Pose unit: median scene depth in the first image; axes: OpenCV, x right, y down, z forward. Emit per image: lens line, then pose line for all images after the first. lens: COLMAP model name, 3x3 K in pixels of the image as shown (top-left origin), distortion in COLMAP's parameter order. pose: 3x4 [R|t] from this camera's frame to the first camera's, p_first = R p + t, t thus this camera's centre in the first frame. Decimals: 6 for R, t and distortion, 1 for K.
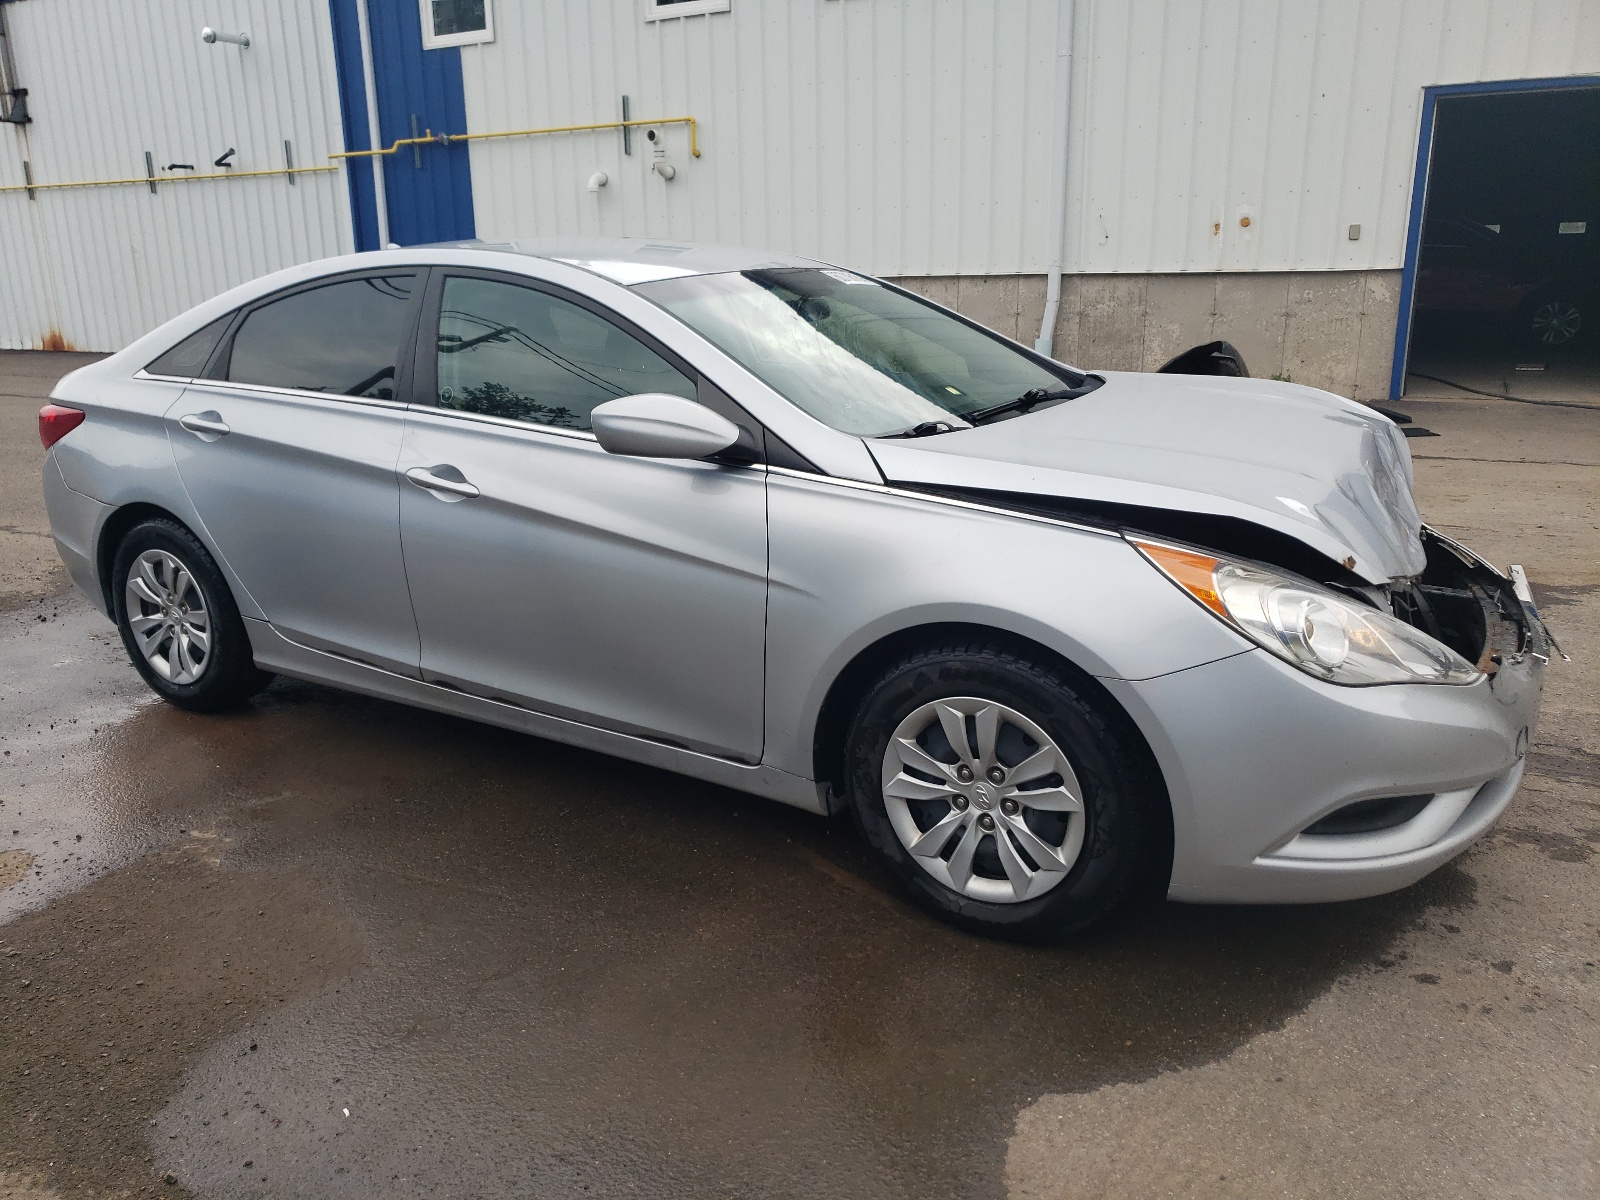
lens RADIAL K [[1217.2, 0, 789.4], [0, 1217.2, 612.7], [0, 0, 1]] dist [0.015413, 0.013573]
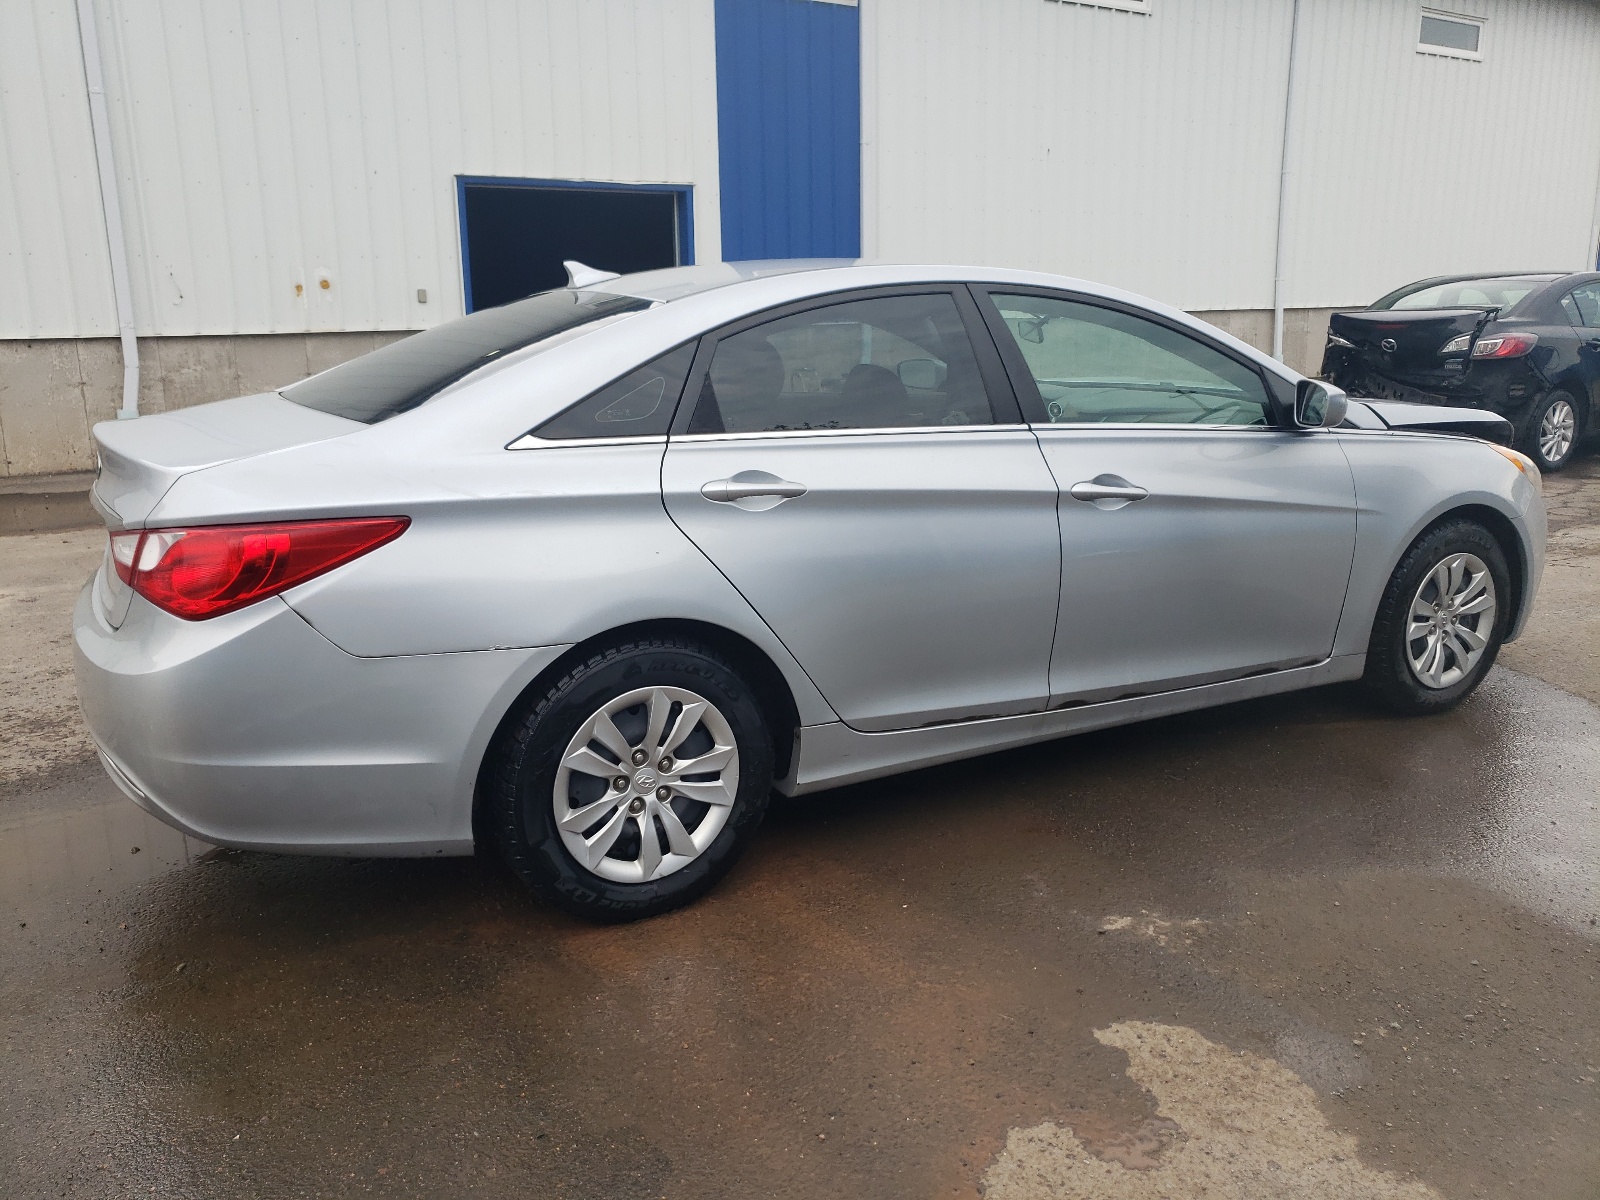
lens RADIAL K [[1217.2, 0, 786.1], [0, 1217.2, 583.9], [0, 0, 1]] dist [0.015413, 0.013573]
pose [[0.519925, -0.182429, 0.834504, -0.323356], [0.249298, 0.966805, 0.056029, -0.039291], [-0.817024, 0.178910, 0.548145, 0.171924]]
